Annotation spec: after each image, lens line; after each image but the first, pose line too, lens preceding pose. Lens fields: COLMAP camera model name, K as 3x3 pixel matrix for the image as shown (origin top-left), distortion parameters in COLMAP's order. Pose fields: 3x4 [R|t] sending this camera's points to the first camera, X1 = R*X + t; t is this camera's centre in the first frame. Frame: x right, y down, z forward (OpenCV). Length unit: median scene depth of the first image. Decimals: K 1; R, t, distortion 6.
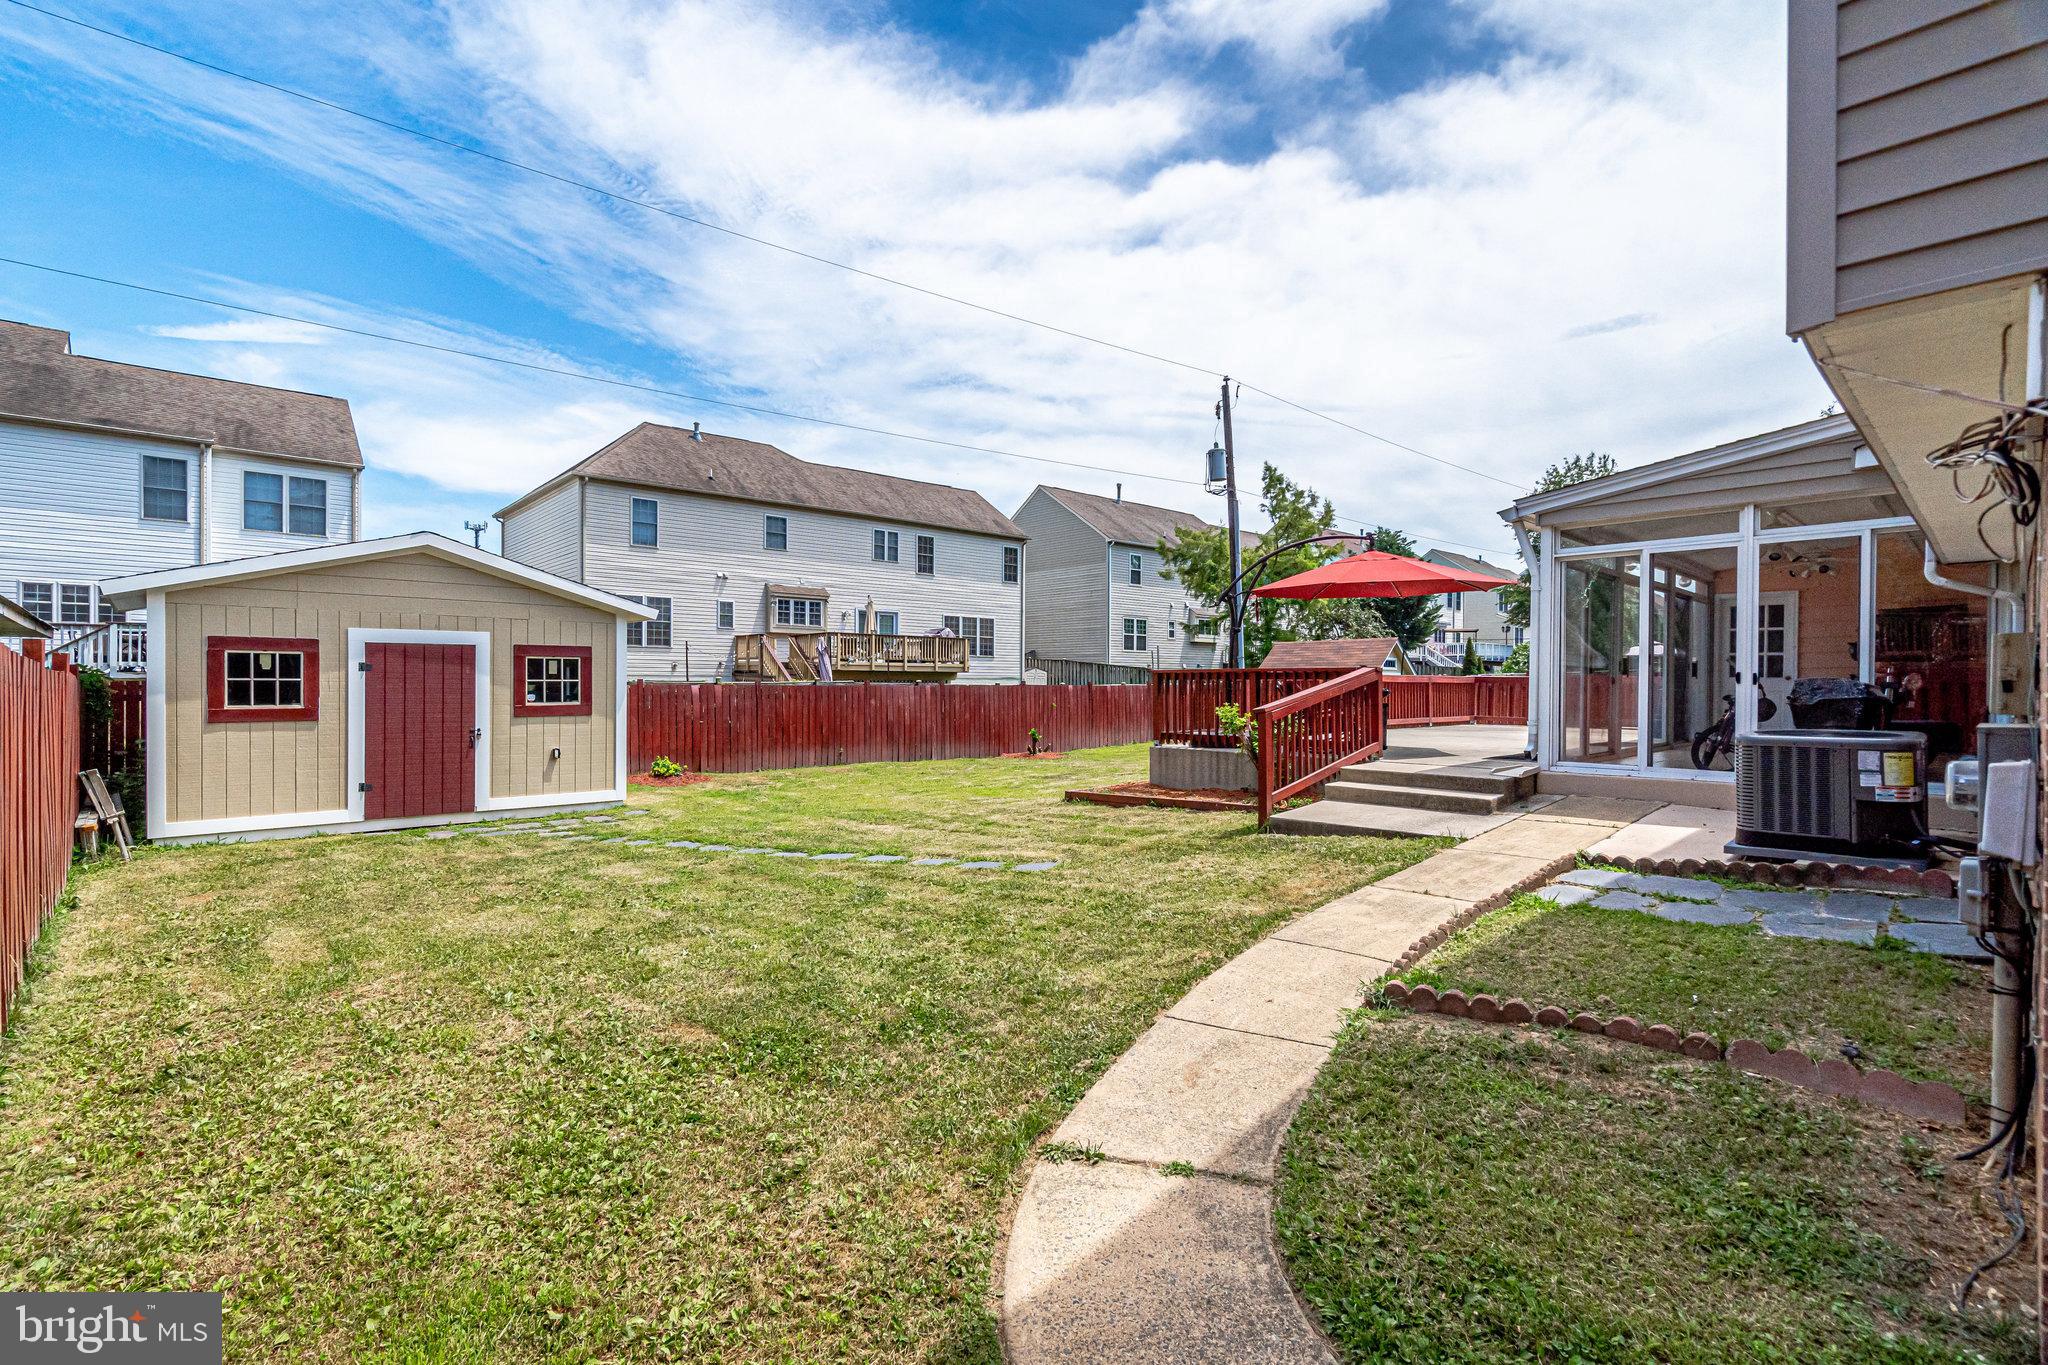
lens RADIAL K [[935.9, 0, 1024.8], [0, 935.9, 678.9], [0, 0, 1]] dist [-0.003055, 0.000778]
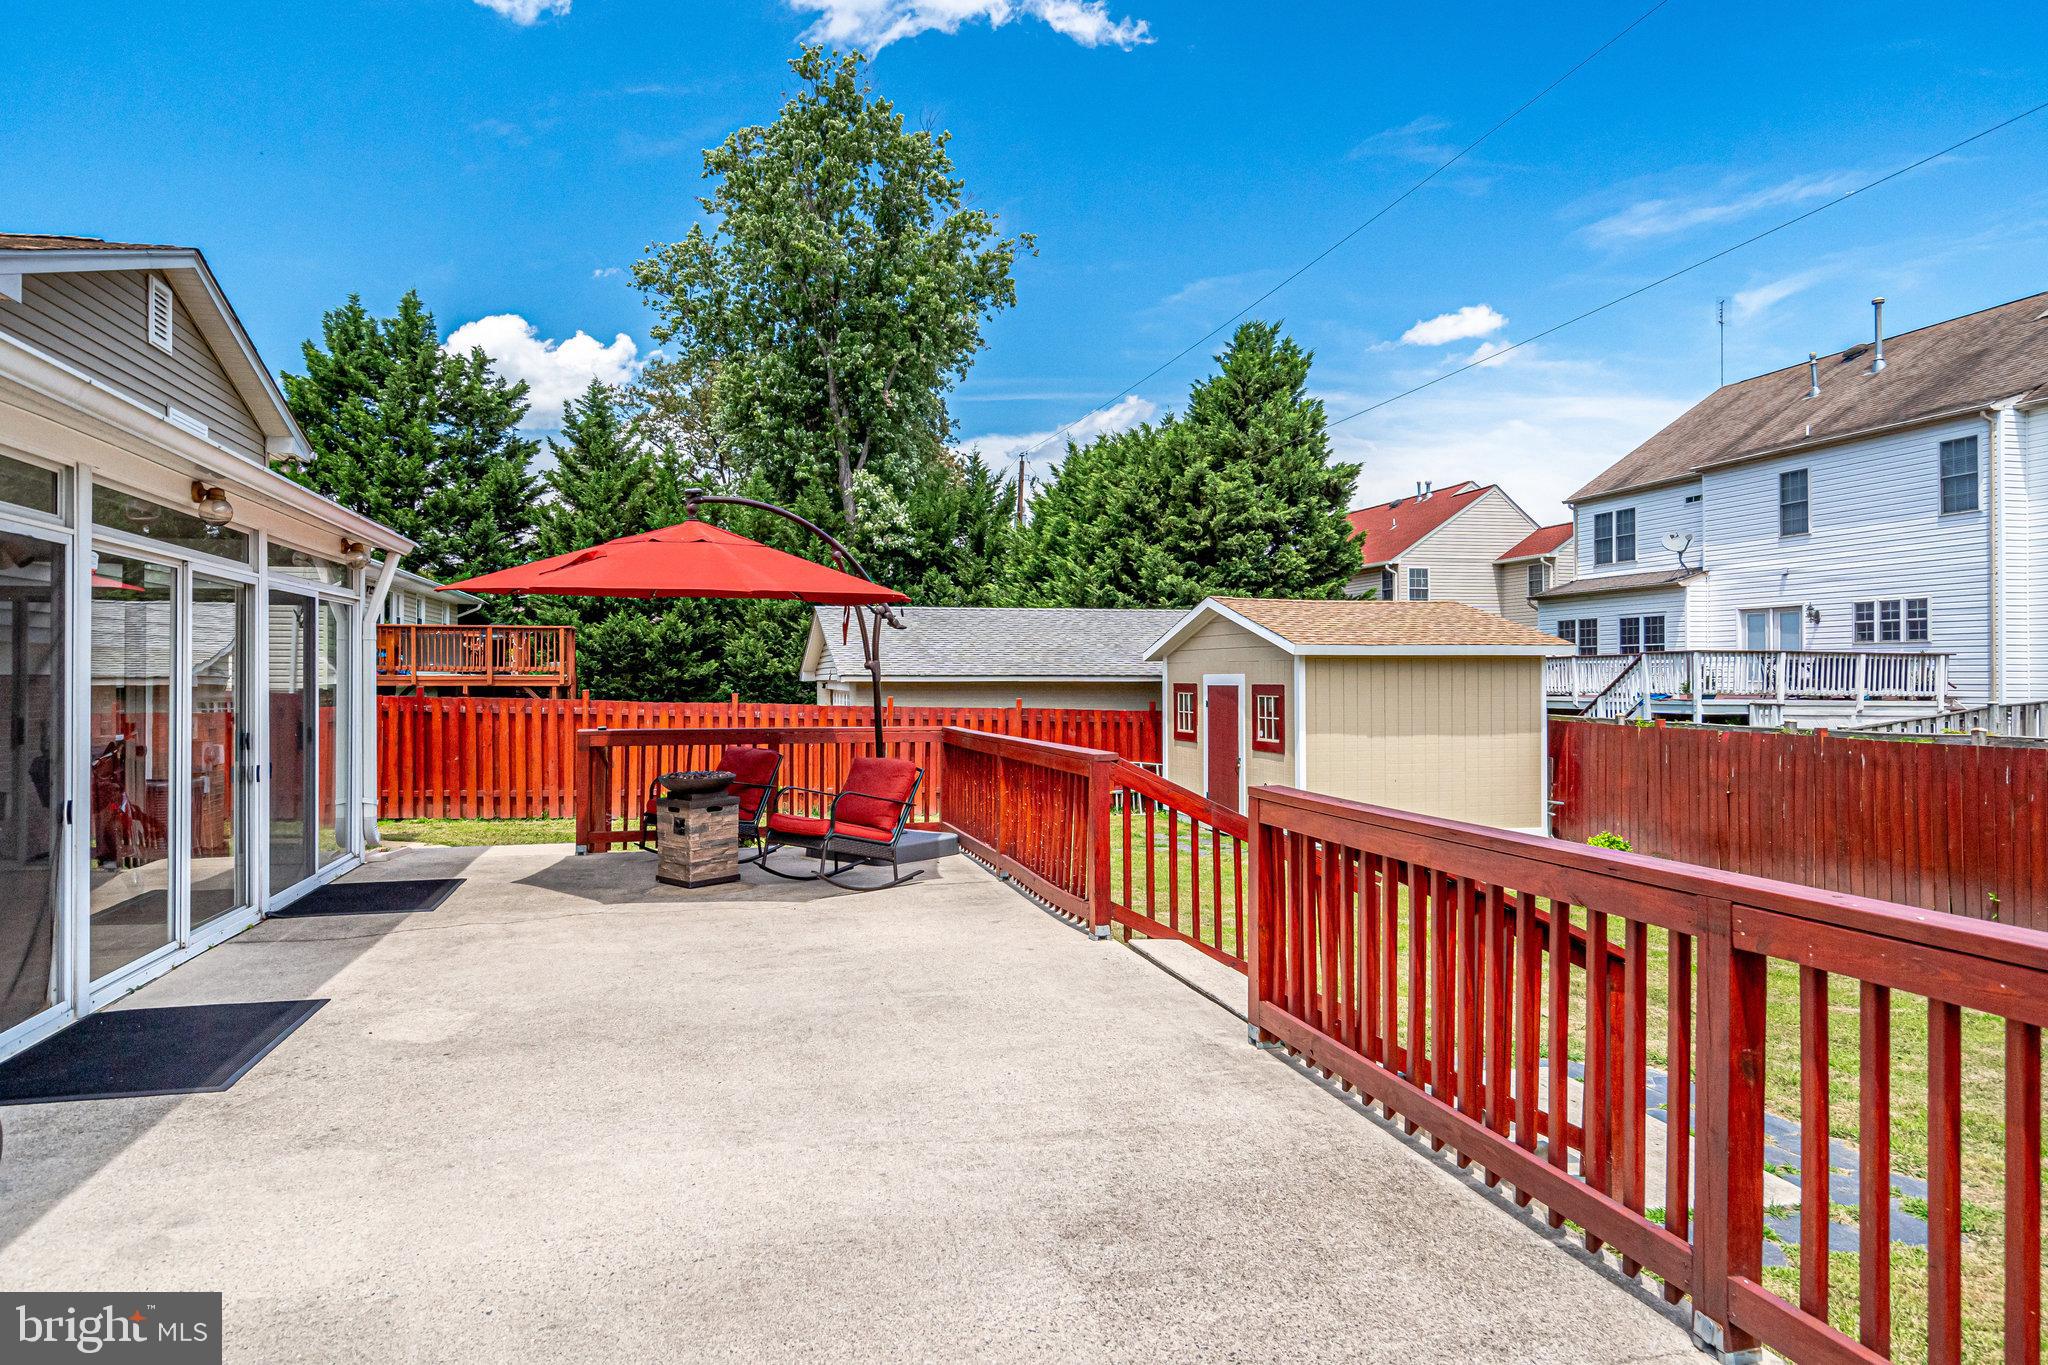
lens RADIAL K [[1282.0, 0, 1014.1], [0, 1282.0, 677.7], [0, 0, 1]] dist [0.007441, 0.007563]
pose [[-0.471564, -0.000595, -0.881831, 0.907145], [0.004369, 0.999986, -0.003012, -0.040694], [0.881821, -0.005273, -0.471555, 1.453460]]
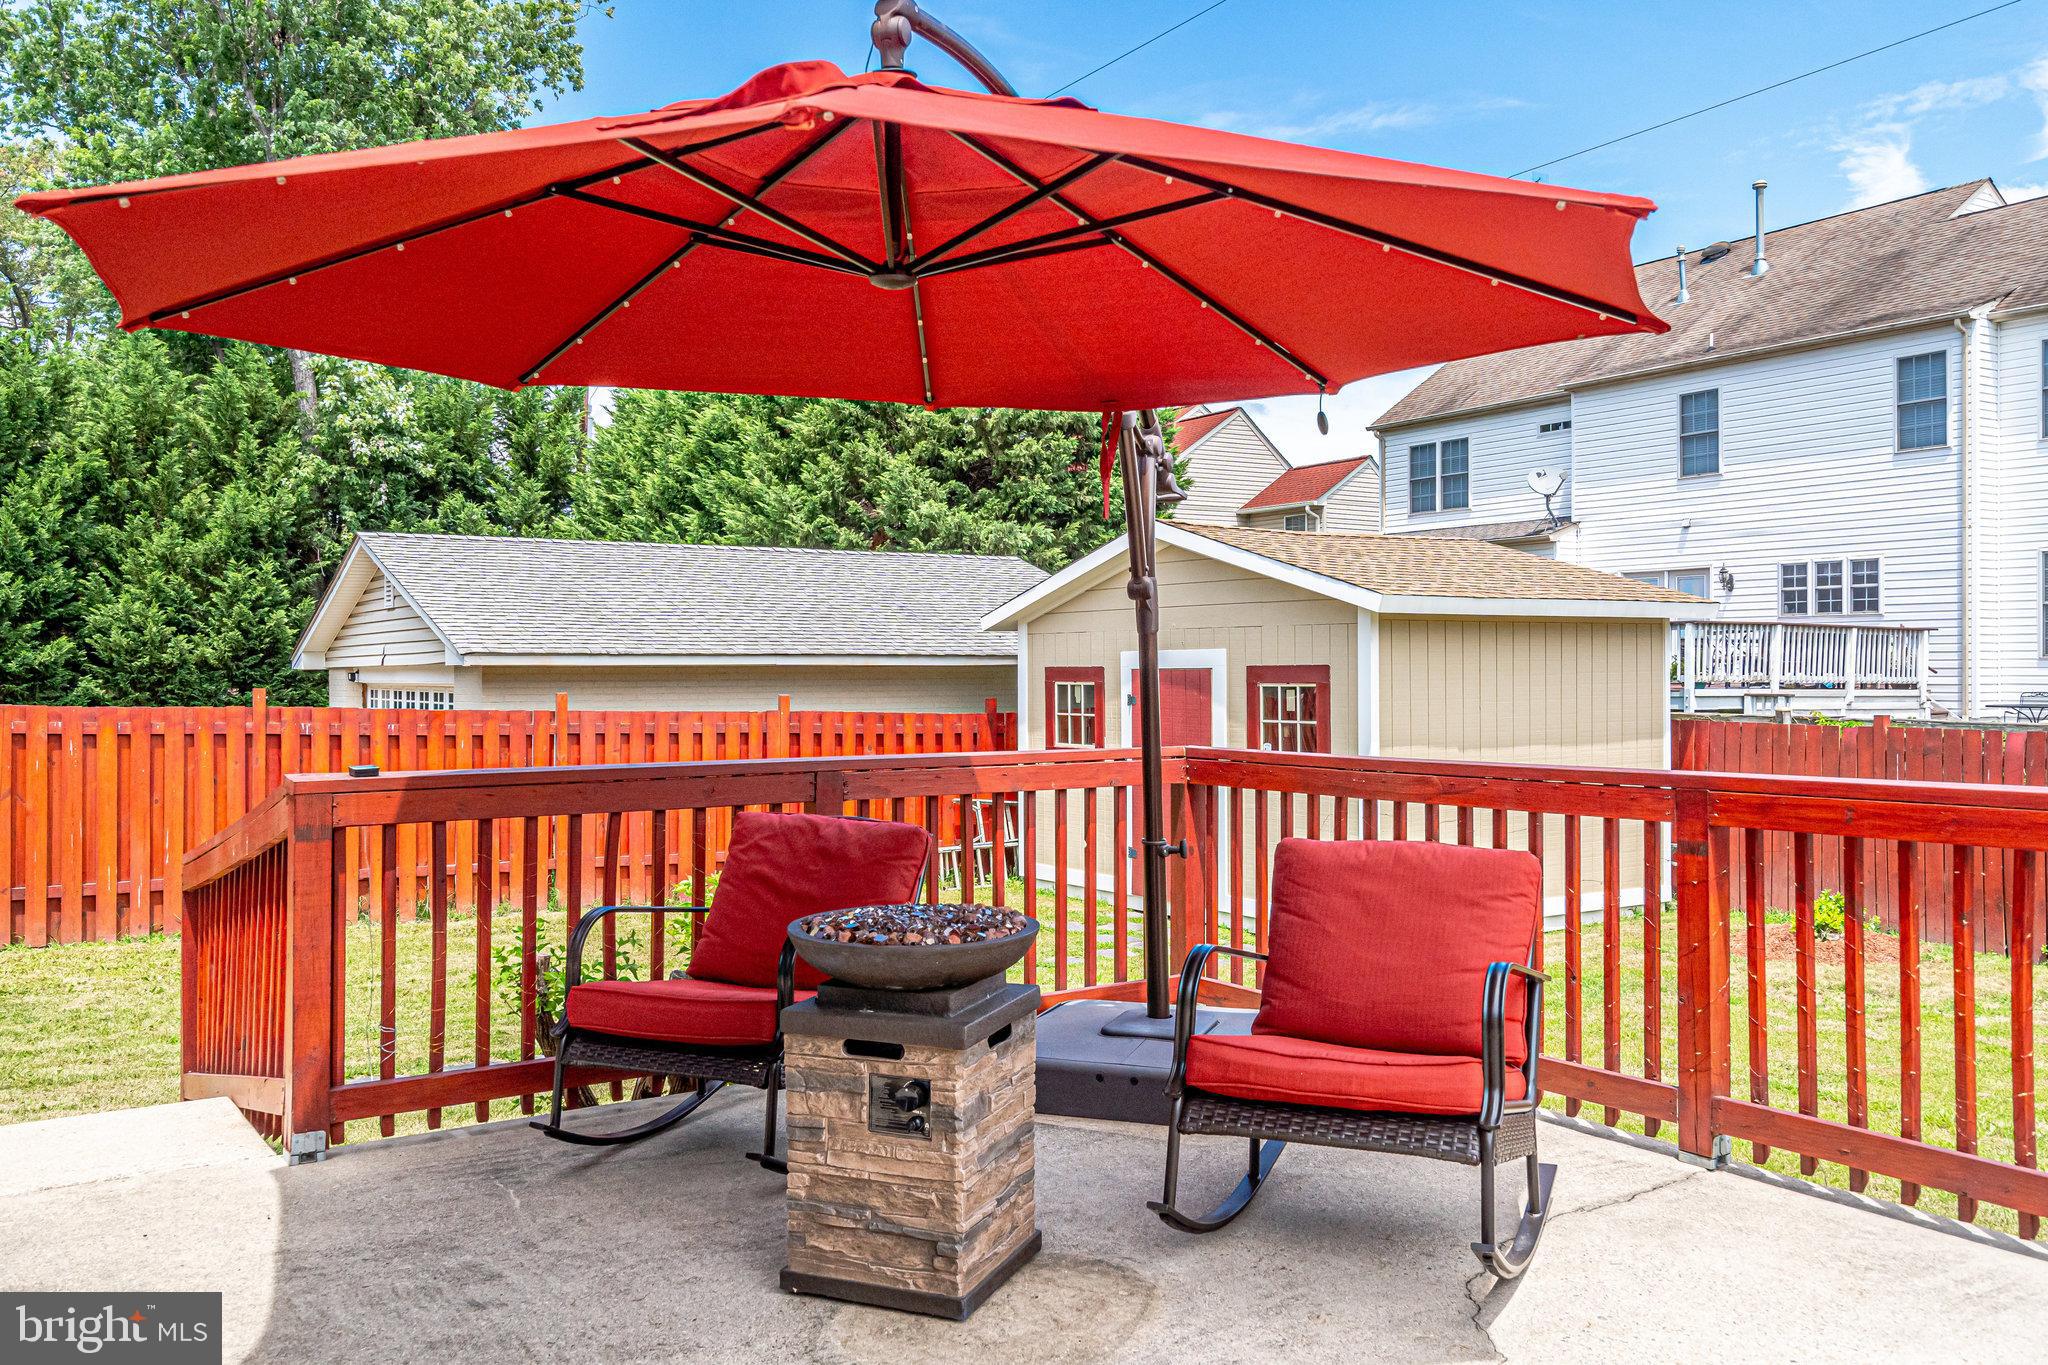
lens RADIAL K [[1686.8, 0, 1030.0], [0, 1686.8, 693.7], [0, 0, 1]] dist [0.007943, 0.006649]
pose [[-0.151888, 0.011944, -0.988326, 0.635687], [0.009340, 0.999900, 0.010648, -0.030485], [0.988354, -0.007614, -0.151984, 1.022105]]
